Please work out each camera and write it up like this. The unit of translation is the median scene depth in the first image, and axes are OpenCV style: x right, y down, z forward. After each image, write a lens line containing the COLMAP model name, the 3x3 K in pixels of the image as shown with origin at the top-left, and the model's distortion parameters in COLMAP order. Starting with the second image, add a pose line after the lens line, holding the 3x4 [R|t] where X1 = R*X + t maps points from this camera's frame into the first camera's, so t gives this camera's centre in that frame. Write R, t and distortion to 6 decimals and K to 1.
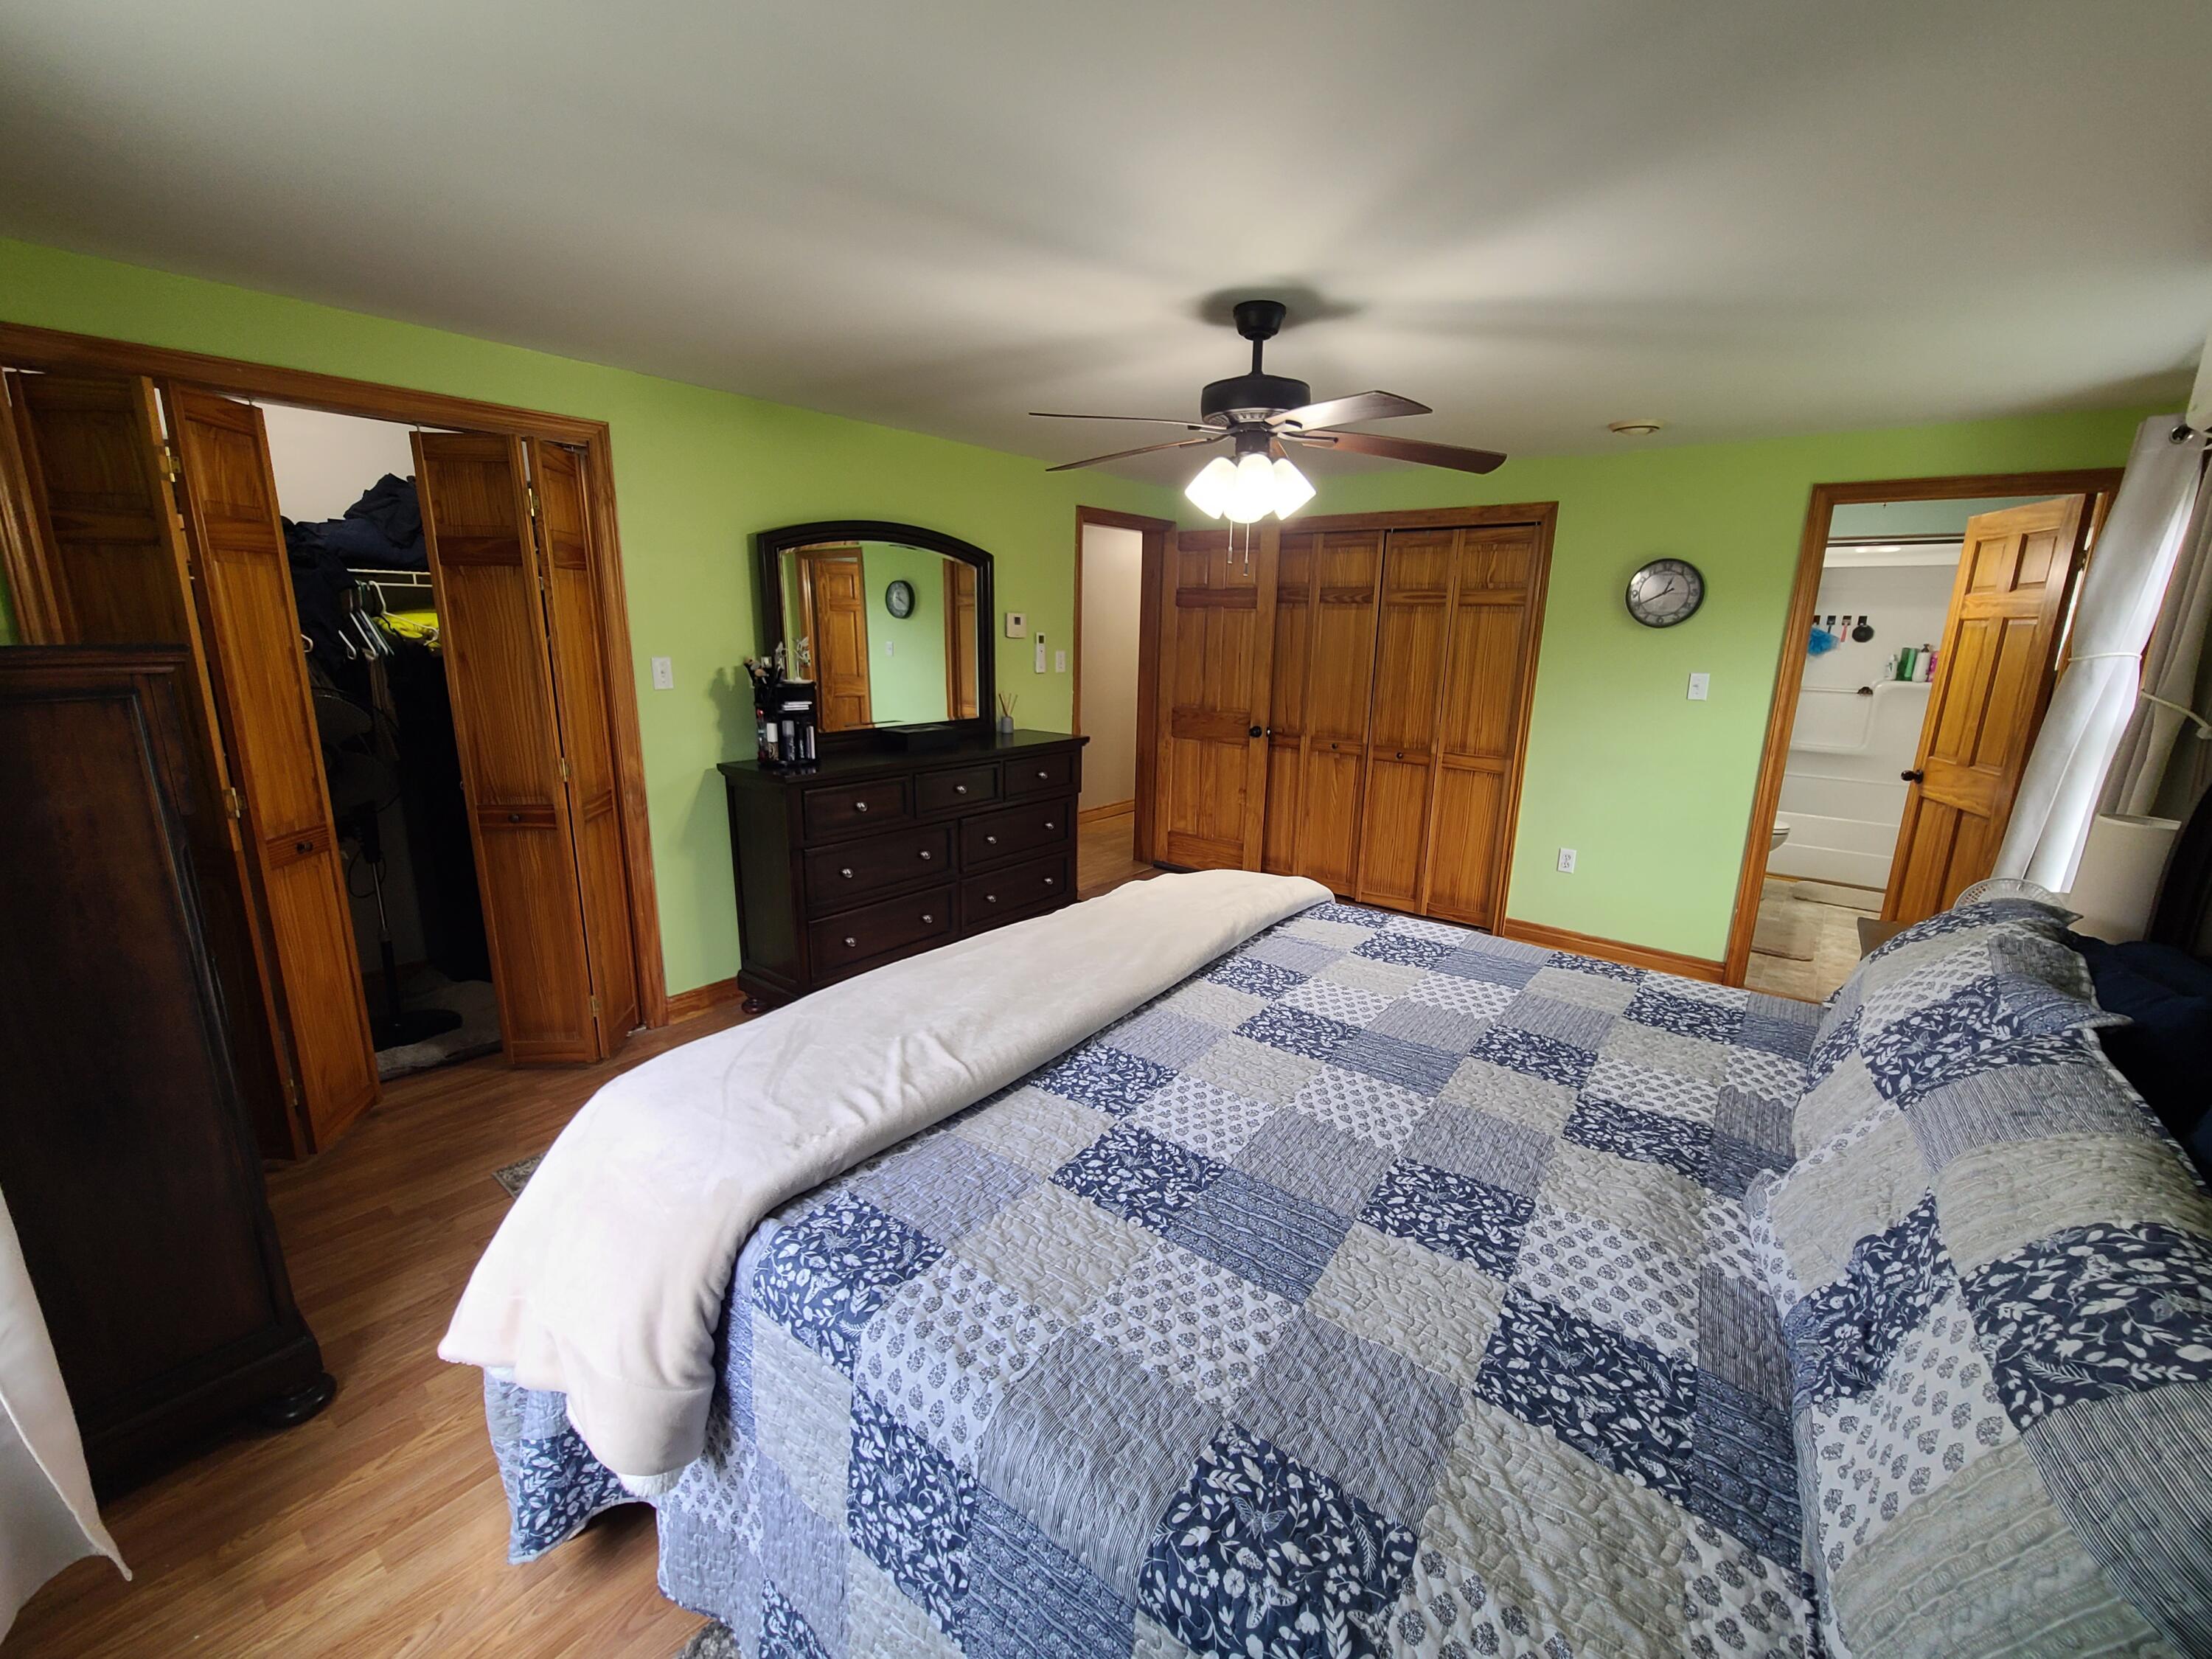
lens RADIAL K [[904.0, 0, 1122.7], [0, 904.0, 833.6], [0, 0, 1]] dist [-0.001131, -0.002042]
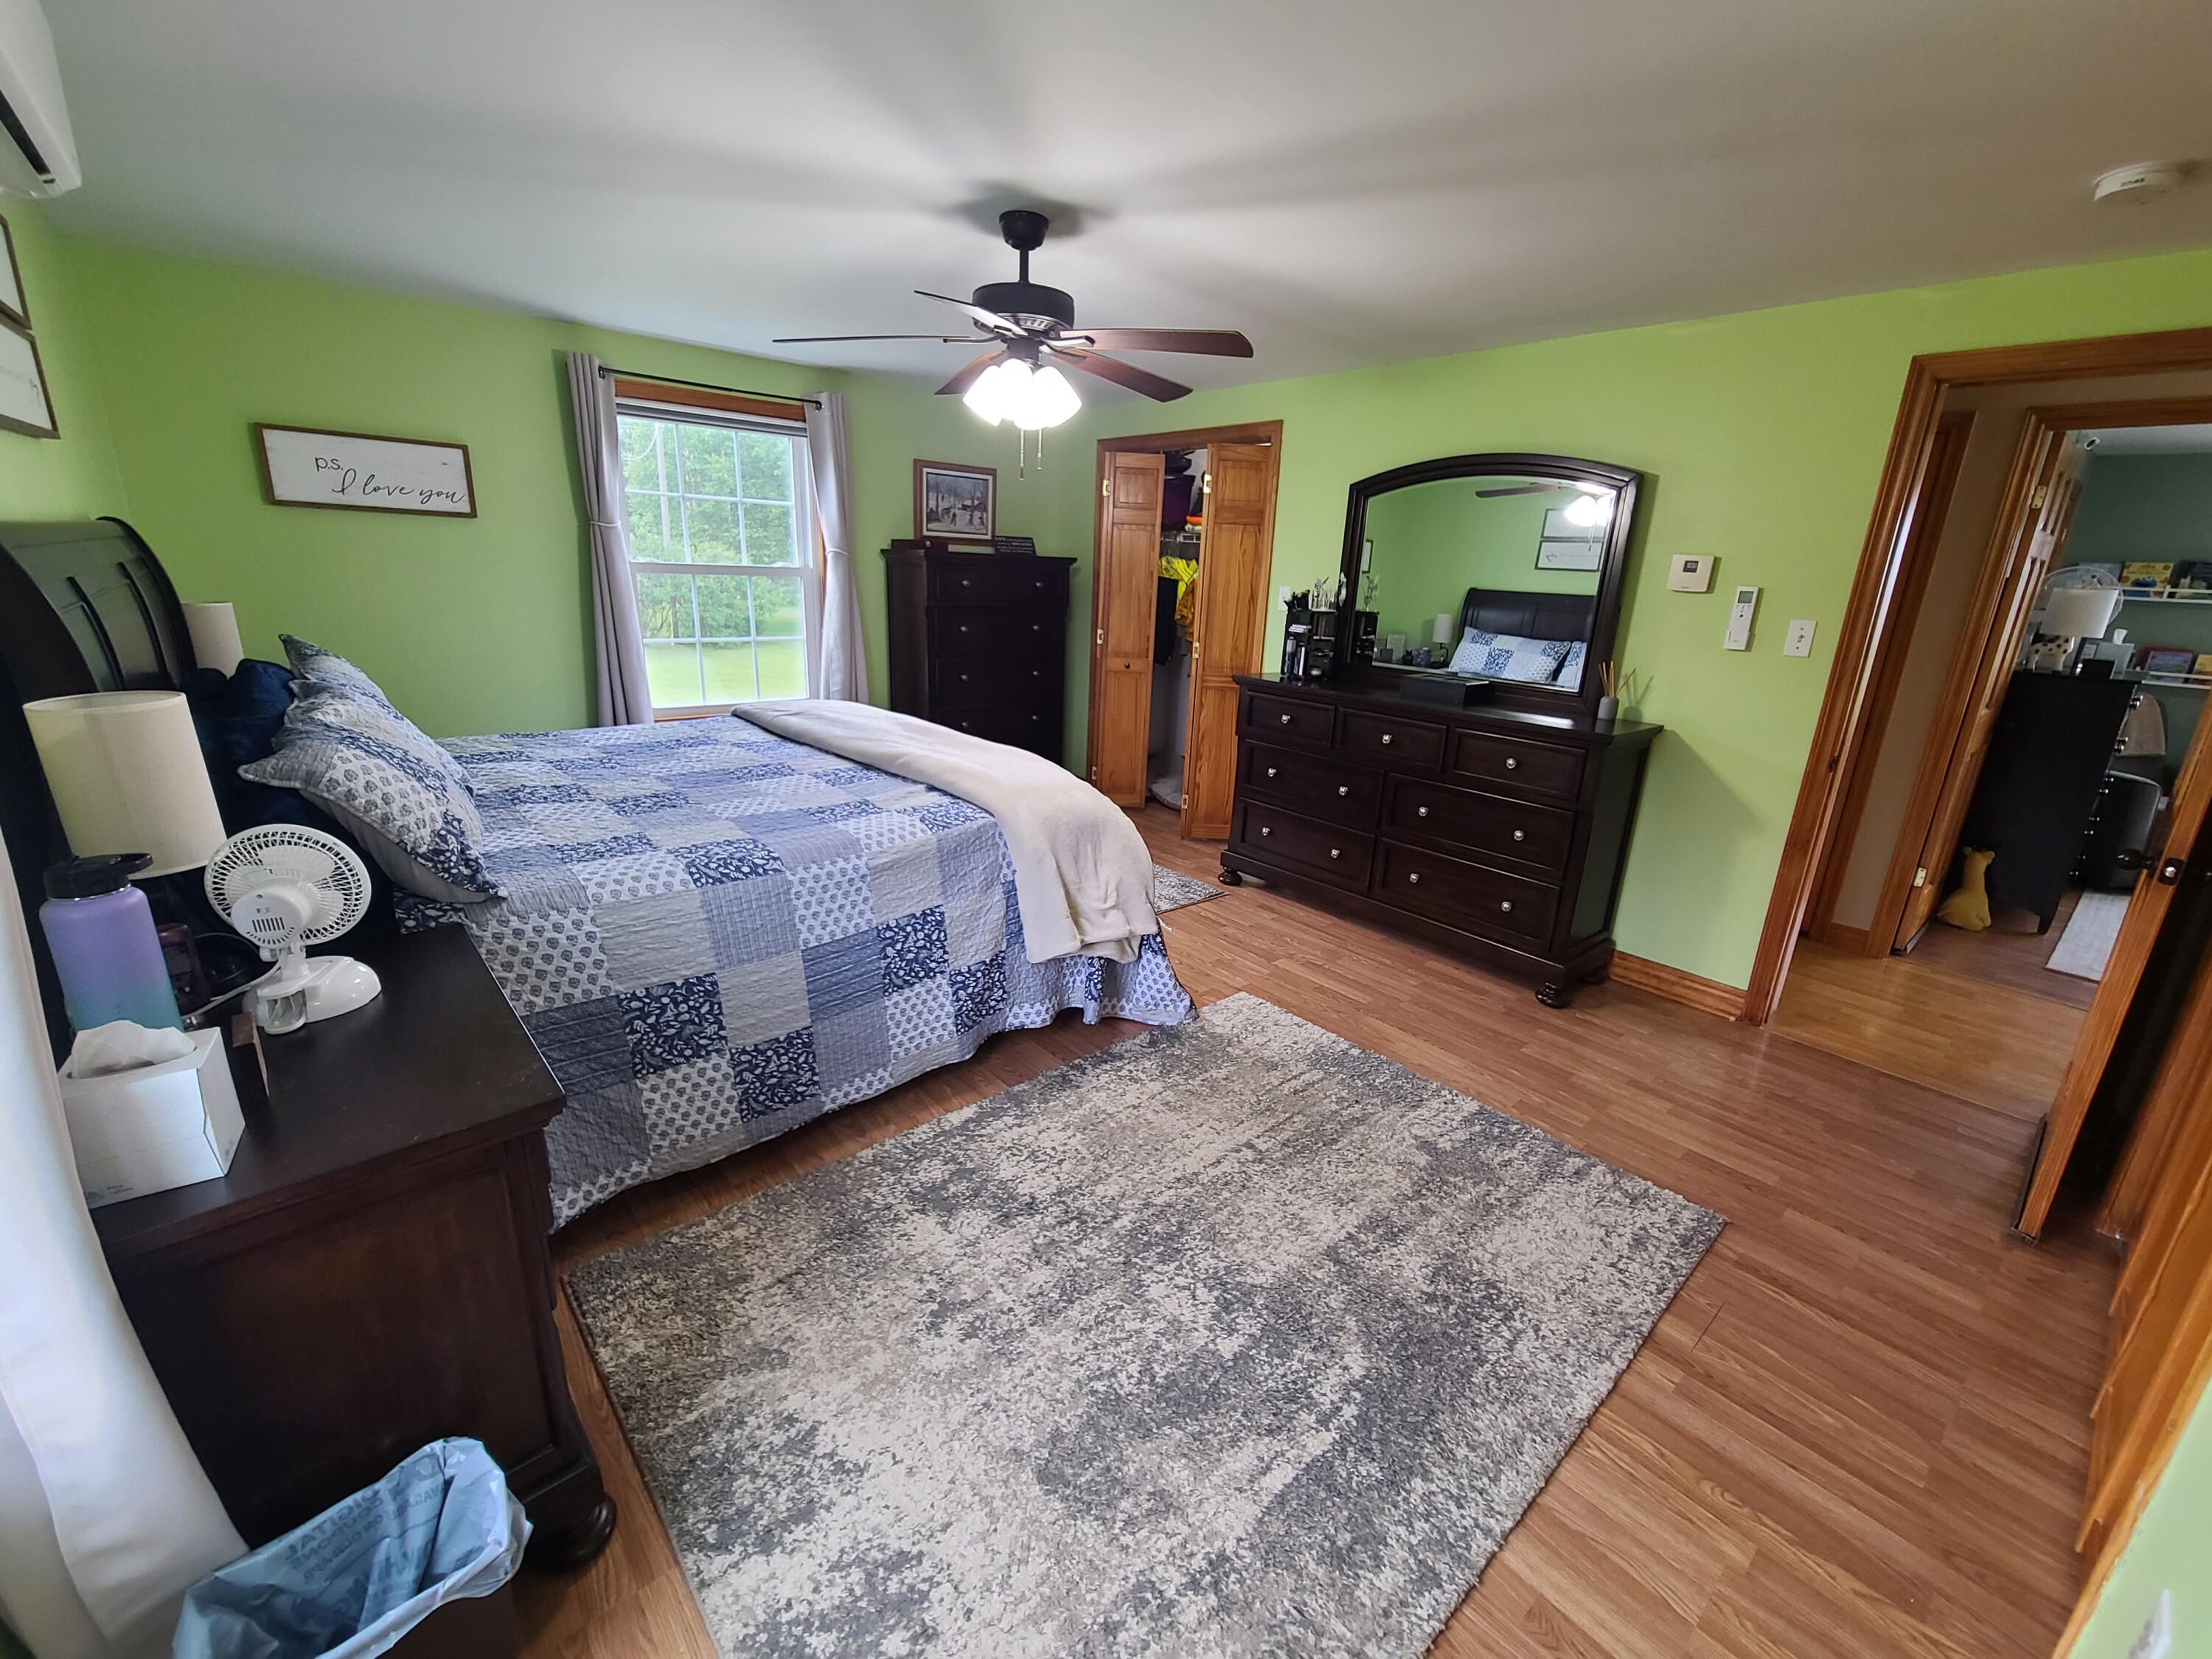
lens RADIAL K [[904.0, 0, 1116.6], [0, 904.0, 833.9], [0, 0, 1]] dist [-0.001131, -0.002042]
pose [[-0.177961, 0.252116, -0.951193, 0.499738], [-0.275334, 0.915256, 0.294104, -0.100154], [0.944733, 0.314234, -0.093464, 0.541562]]
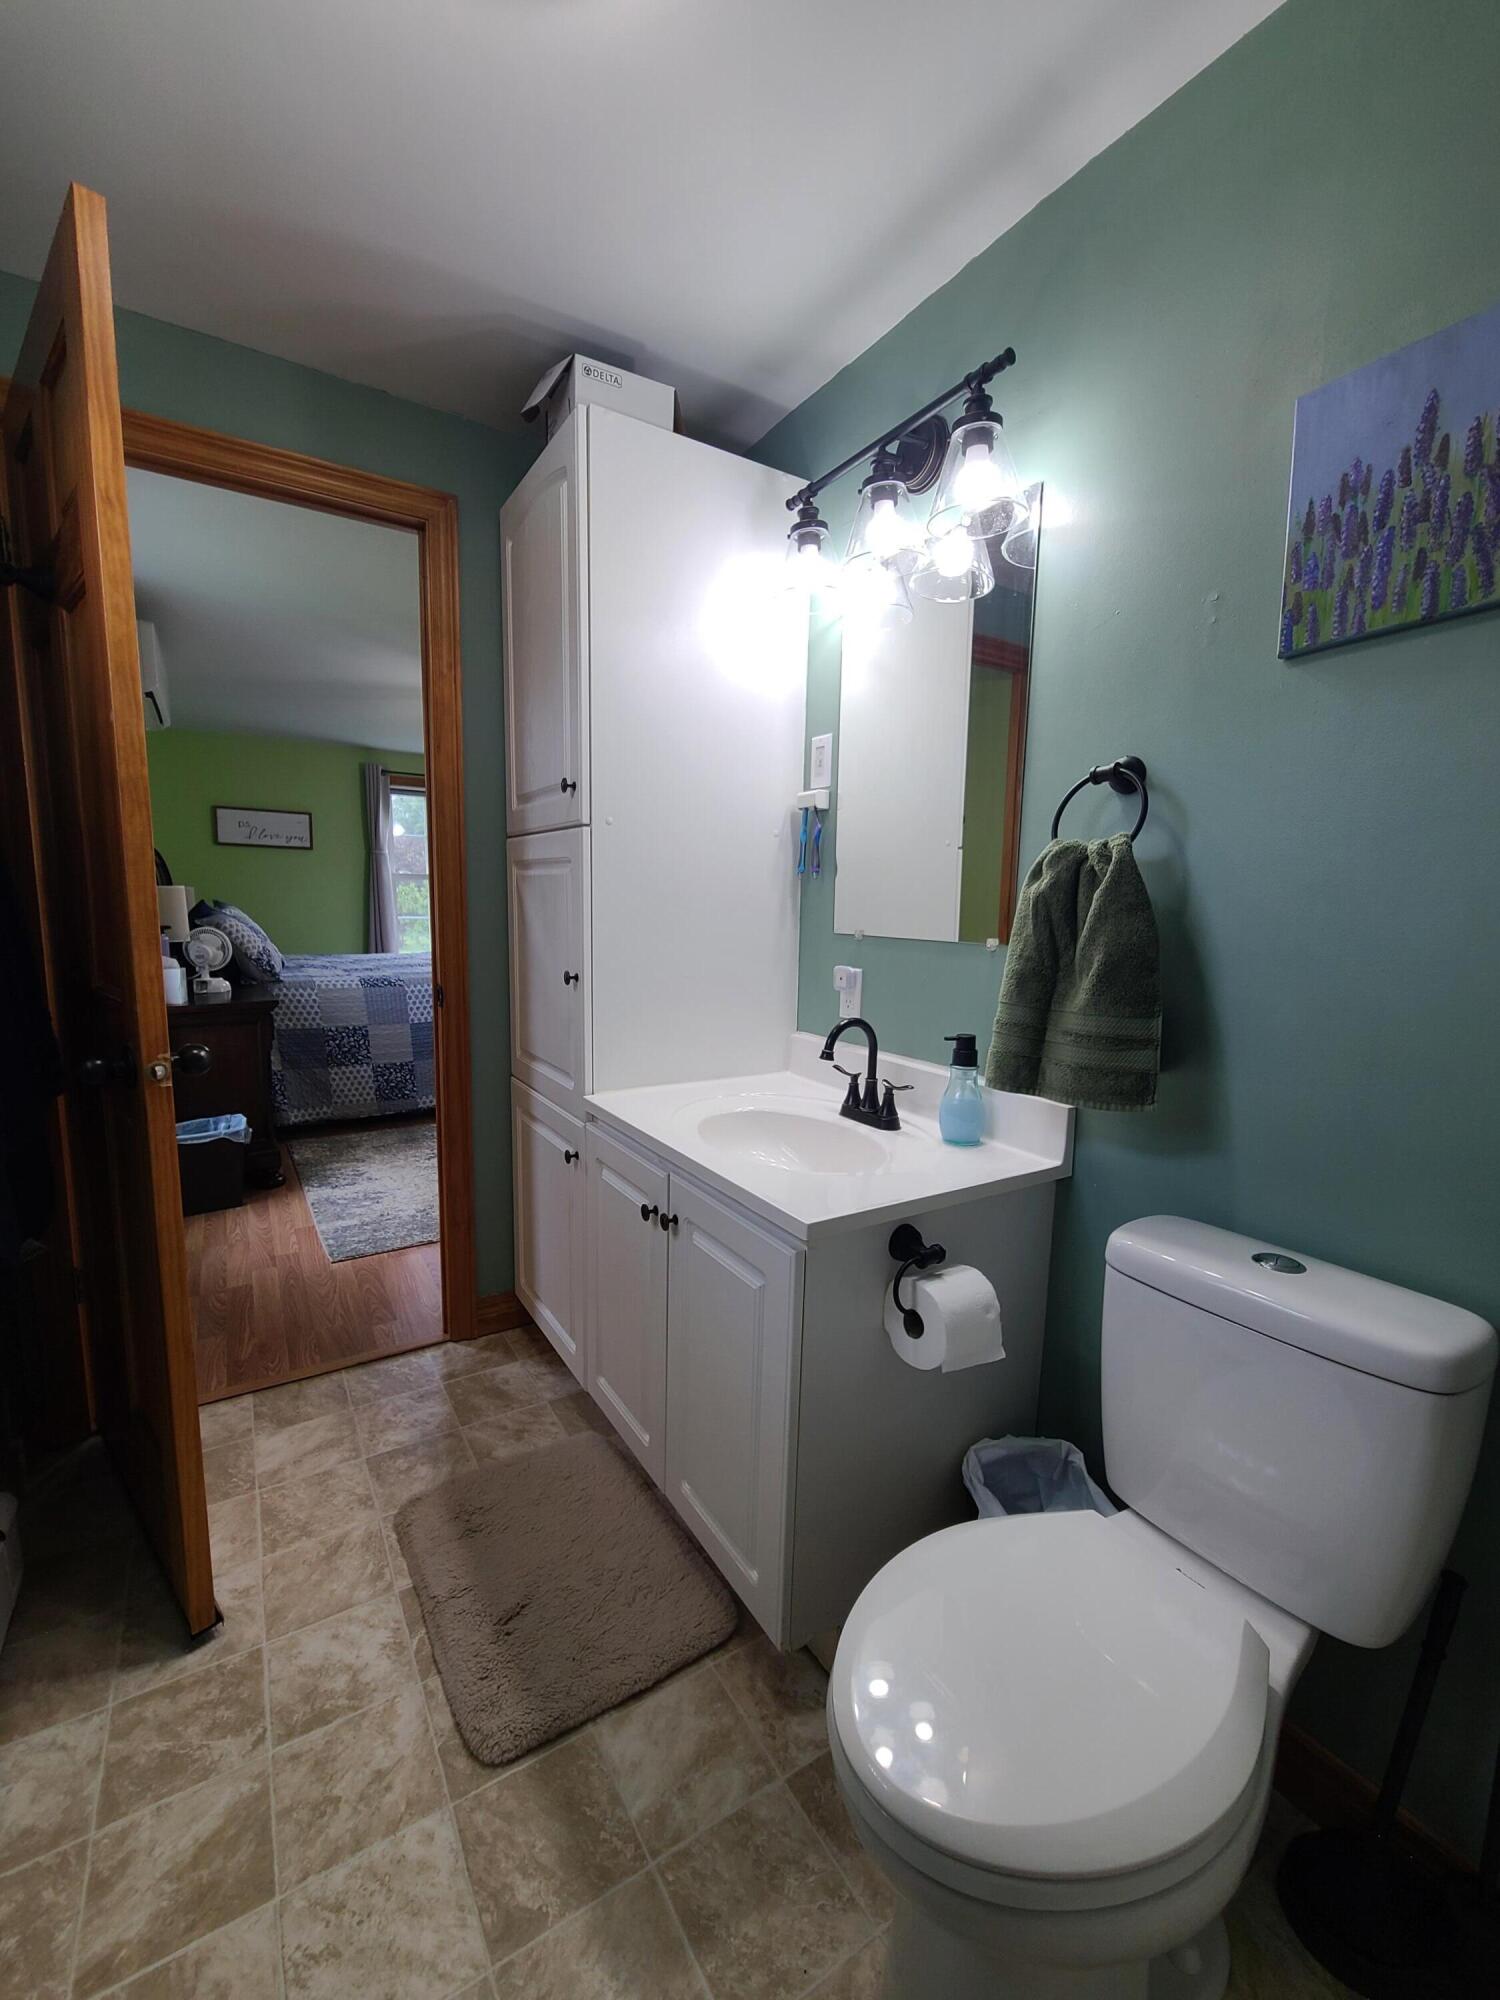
lens RADIAL K [[817.4, 0, 743.2], [0, 817.4, 1014.7], [0, 0, 1]] dist [-0.001131, -0.002042]
pose [[-0.329214, 0.103188, -0.938600, 0.777179], [-0.244840, 0.950686, 0.190395, -0.131147], [0.911960, 0.292488, -0.287715, 0.892070]]
